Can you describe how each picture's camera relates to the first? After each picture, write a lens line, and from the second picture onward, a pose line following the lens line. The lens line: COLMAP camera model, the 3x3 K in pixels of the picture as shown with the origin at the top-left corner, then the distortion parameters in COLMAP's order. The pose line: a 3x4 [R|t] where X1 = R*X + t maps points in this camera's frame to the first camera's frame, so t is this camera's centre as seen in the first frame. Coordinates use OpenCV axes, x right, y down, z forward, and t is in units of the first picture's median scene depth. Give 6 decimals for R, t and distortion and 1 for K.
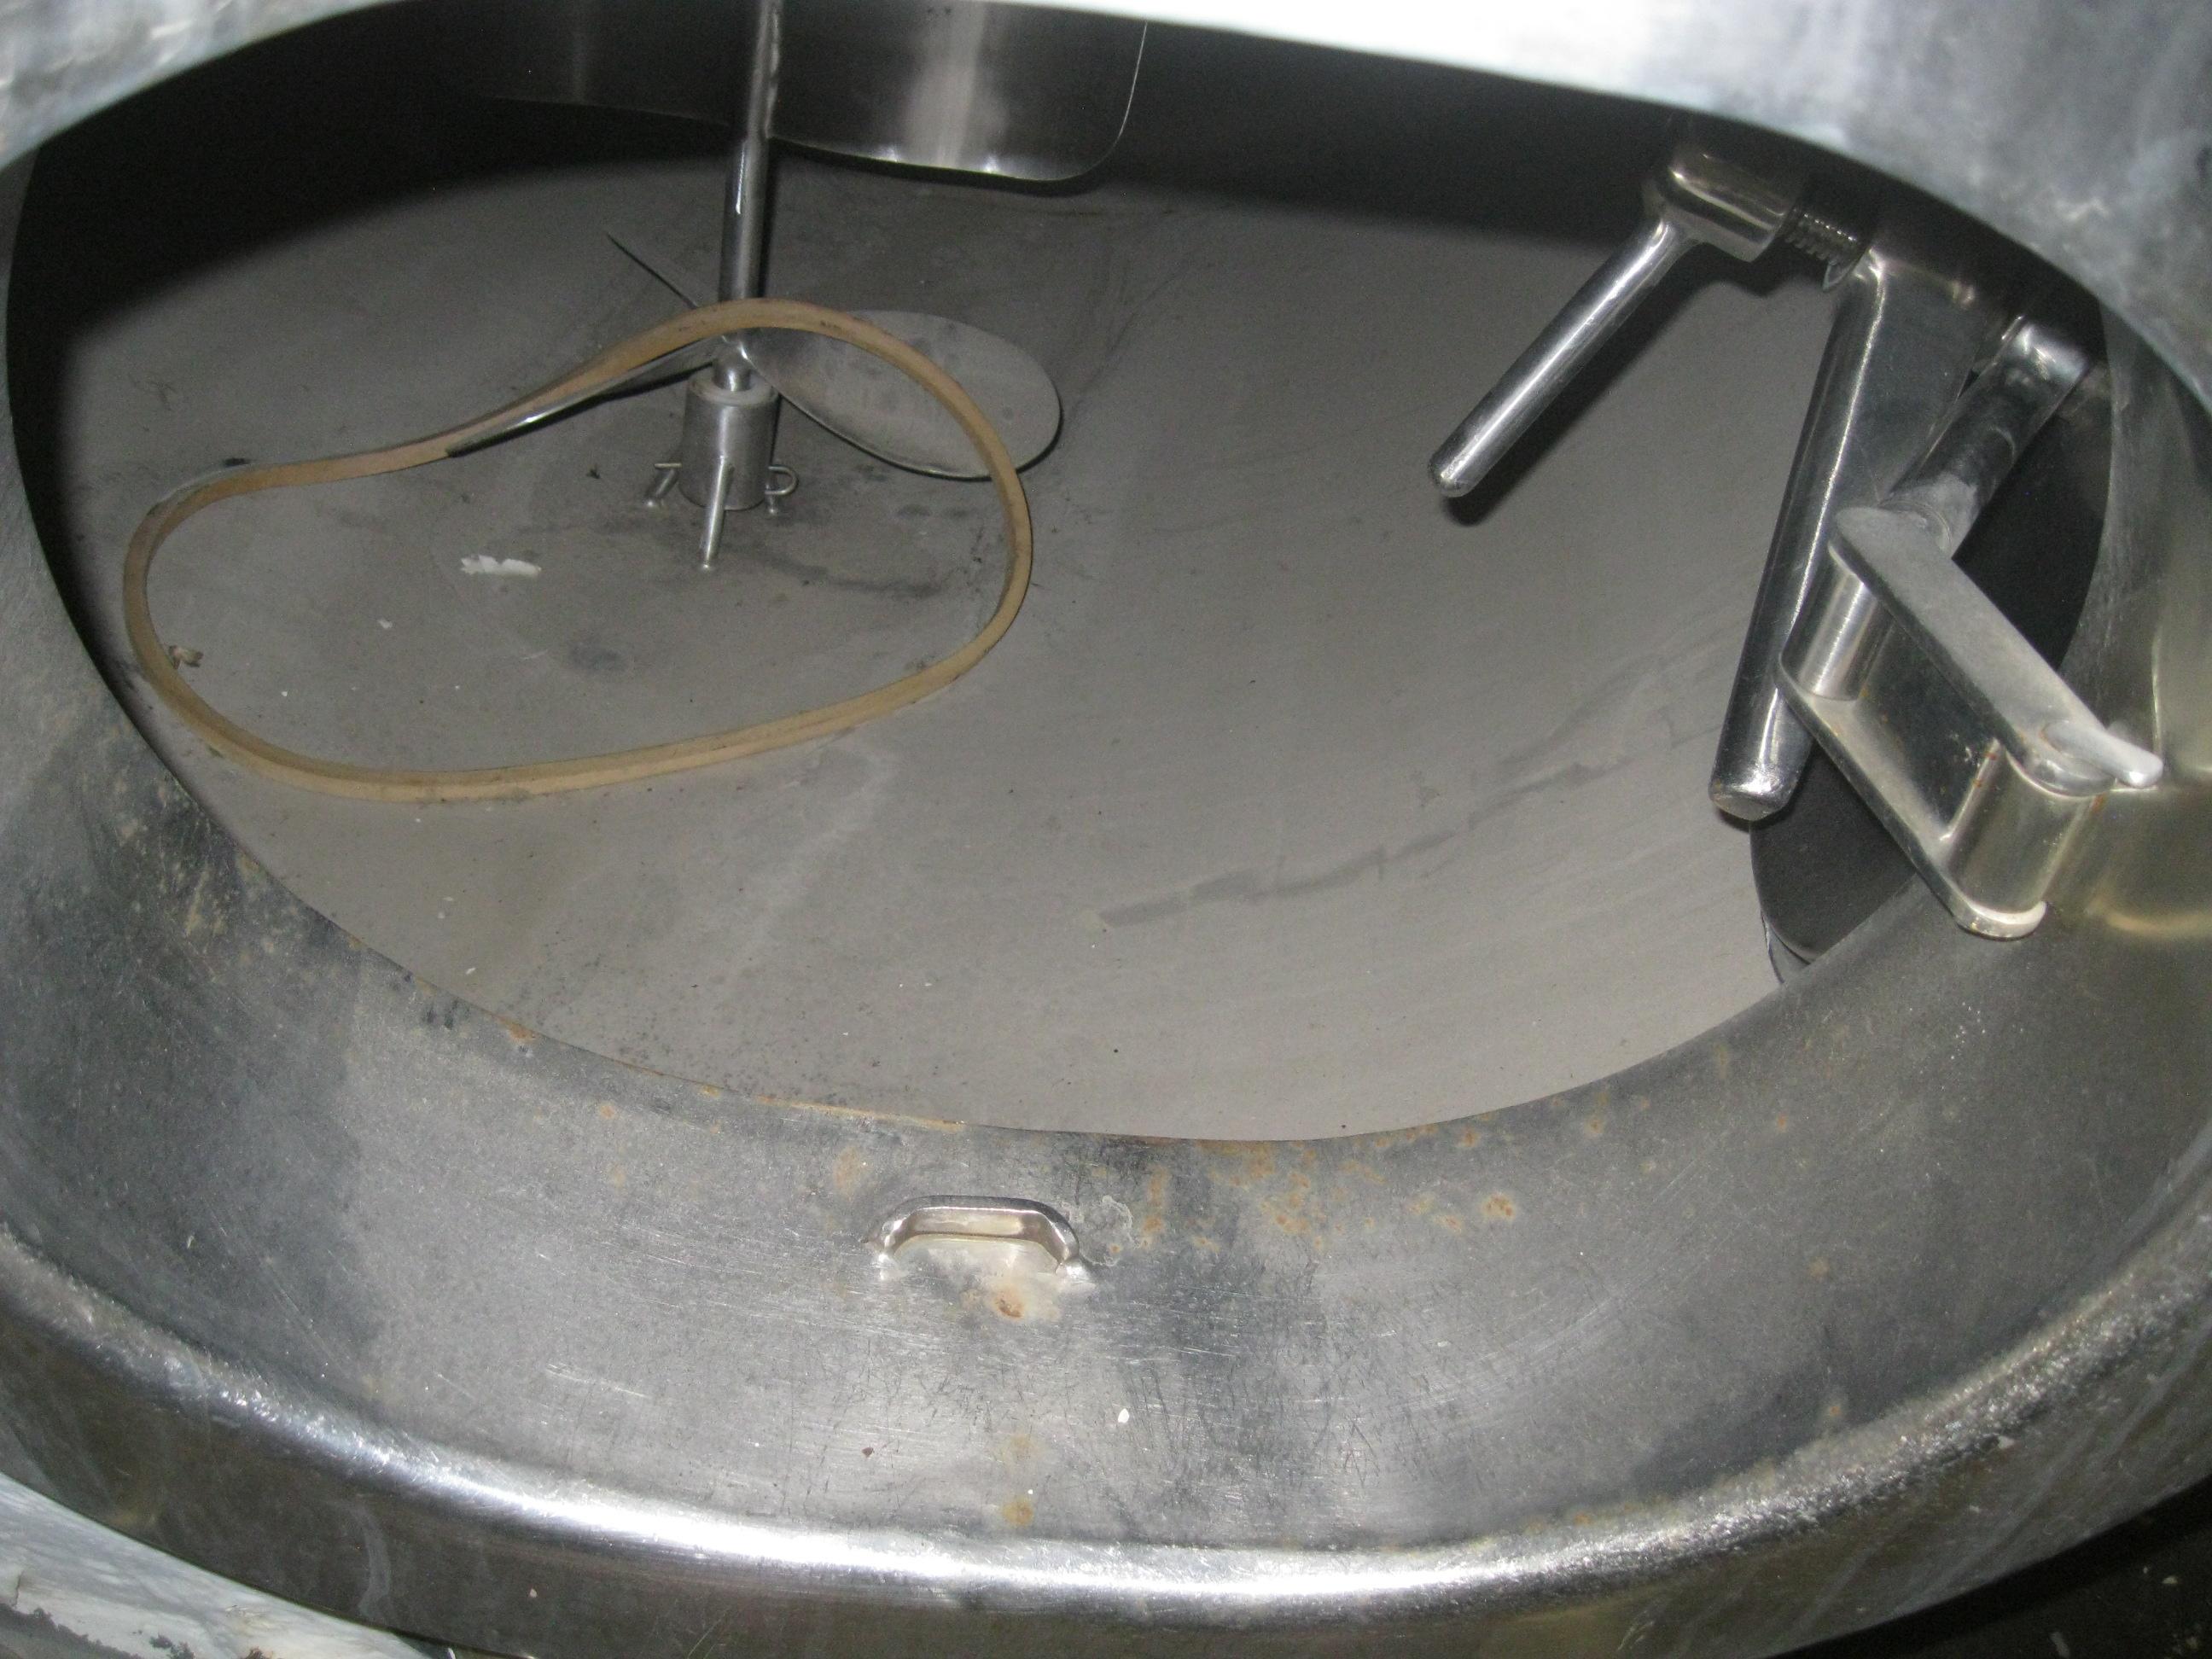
lens RADIAL K [[2263.0, 0, 1030.2], [0, 2263.0, 835.4], [0, 0, 1]] dist [-0.156882, 0.164368]
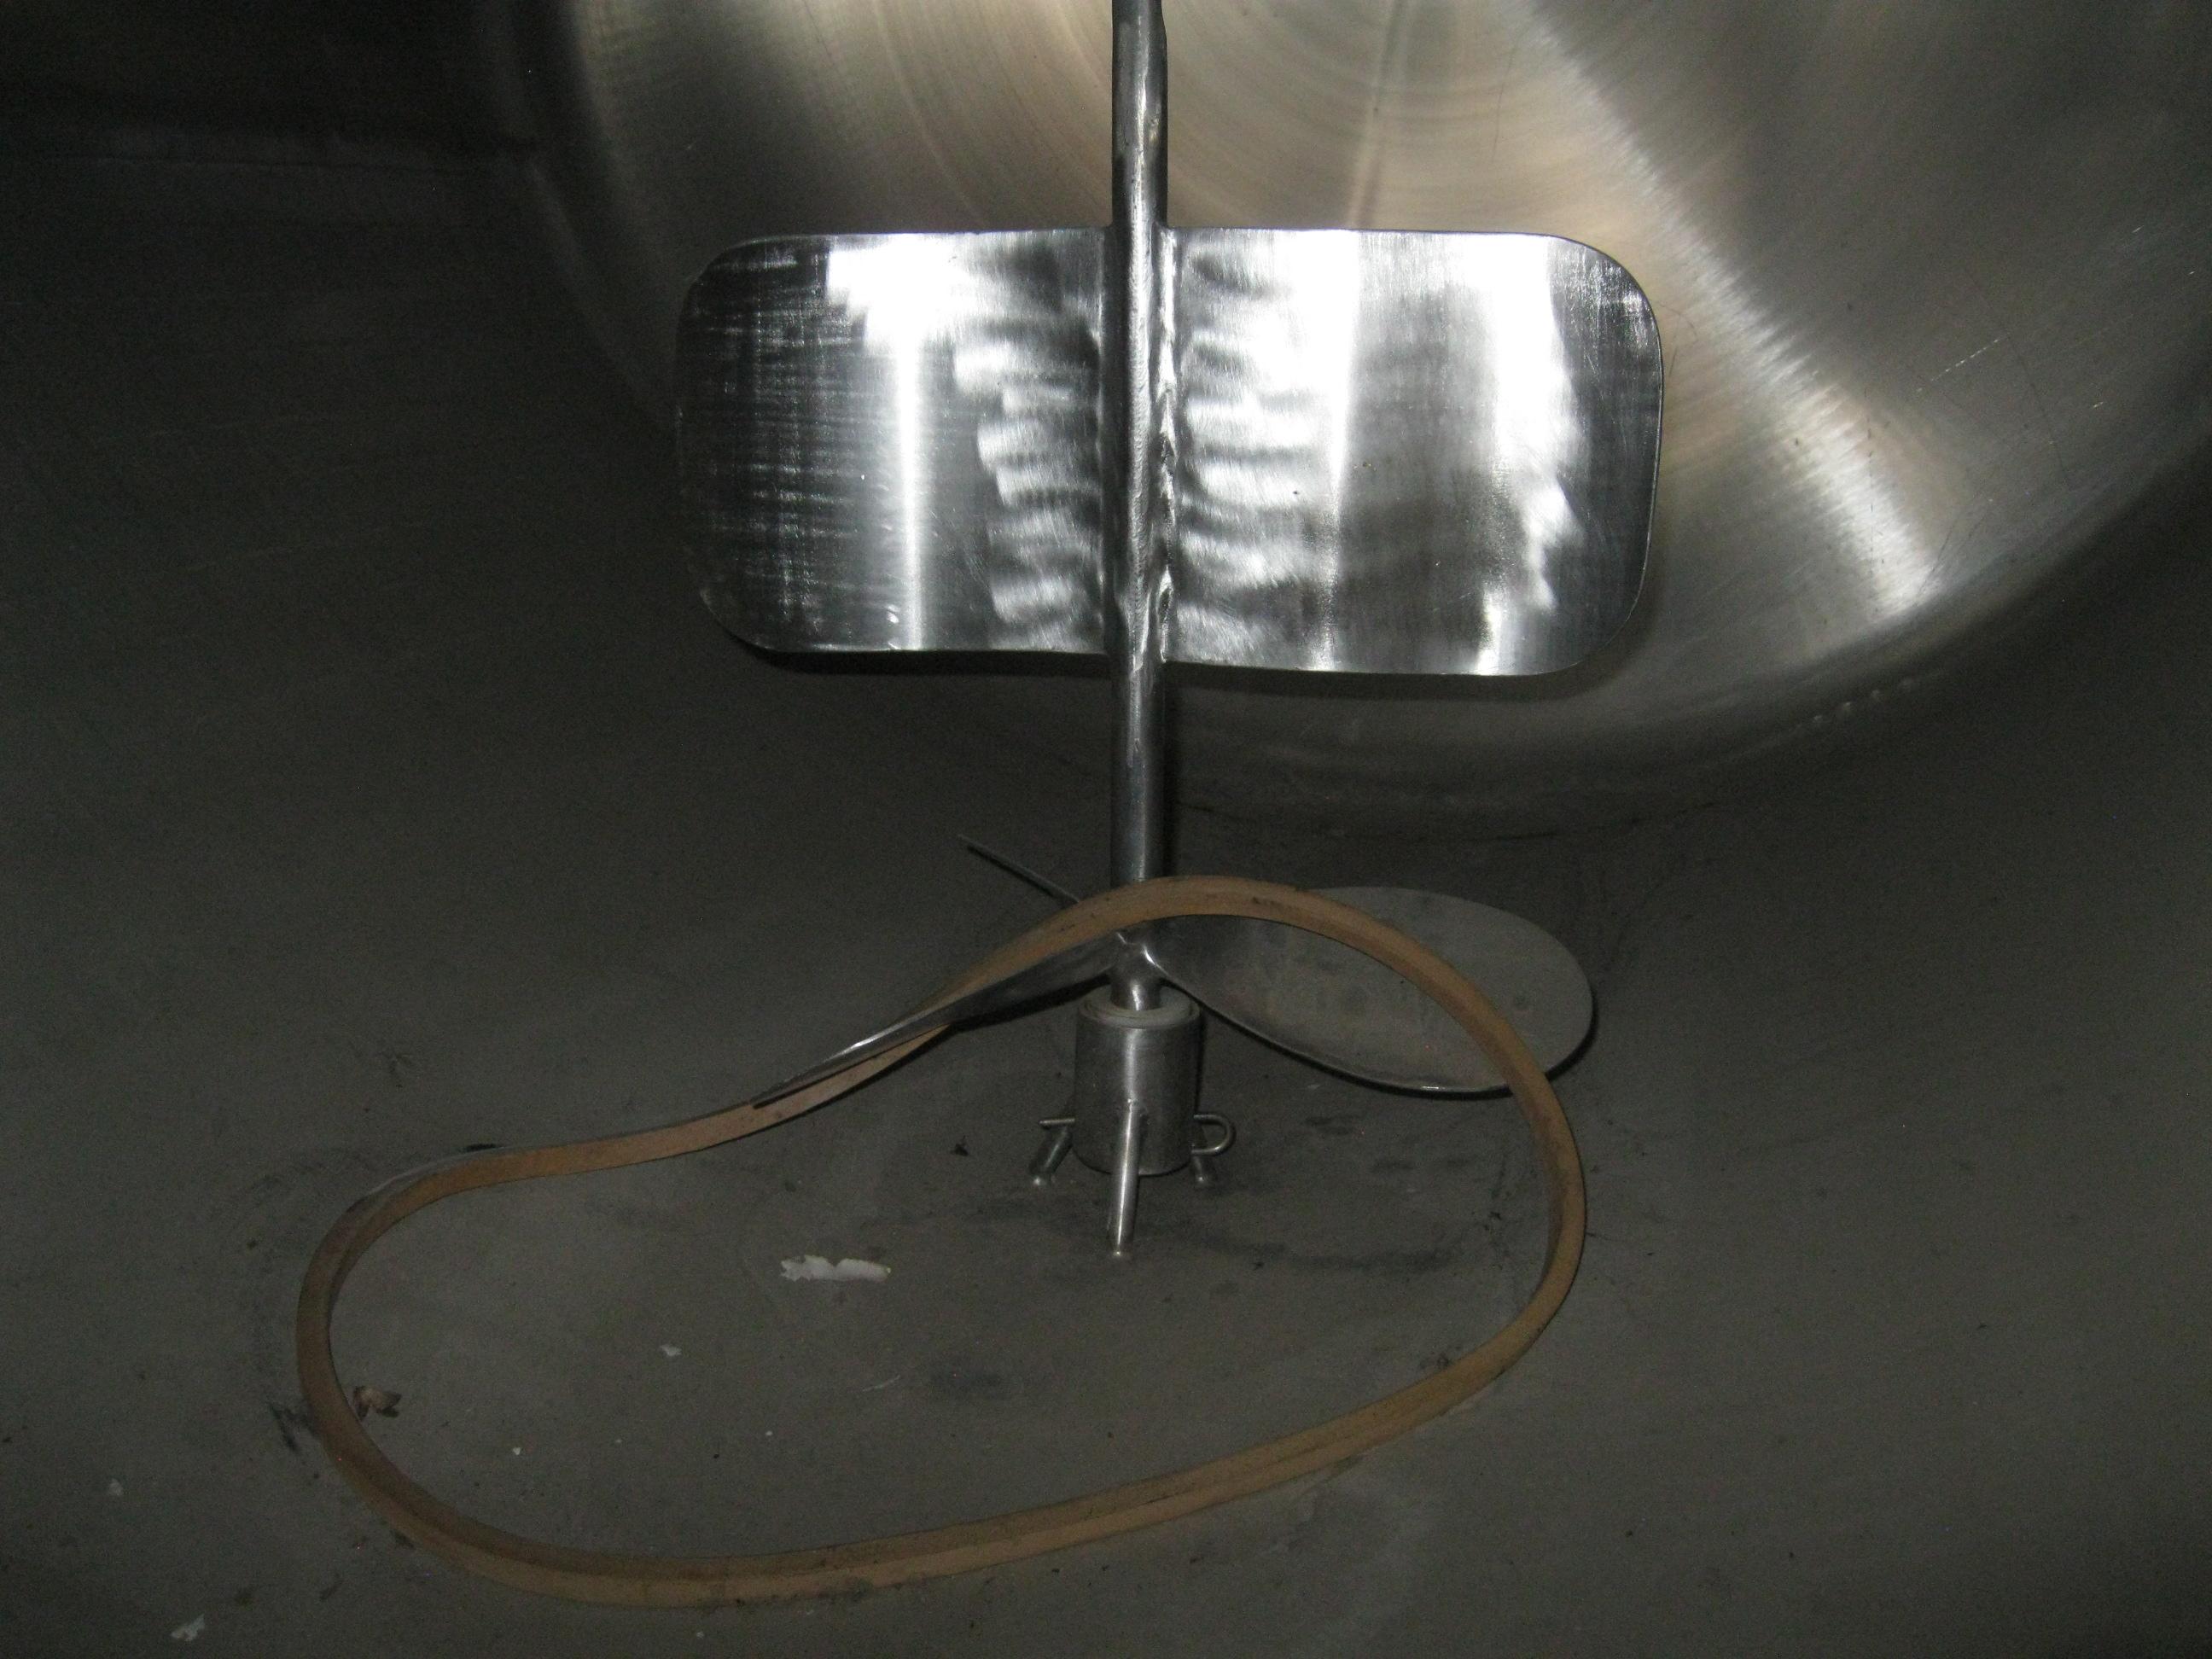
lens RADIAL K [[2263.0, 0, 1030.2], [0, 2263.0, 835.4], [0, 0, 1]] dist [-0.156882, 0.164368]
pose [[0.982219, -0.106490, -0.154613, -0.047482], [0.047486, 0.937703, -0.344178, 0.001472], [0.181633, 0.330717, 0.926086, 0.293188]]
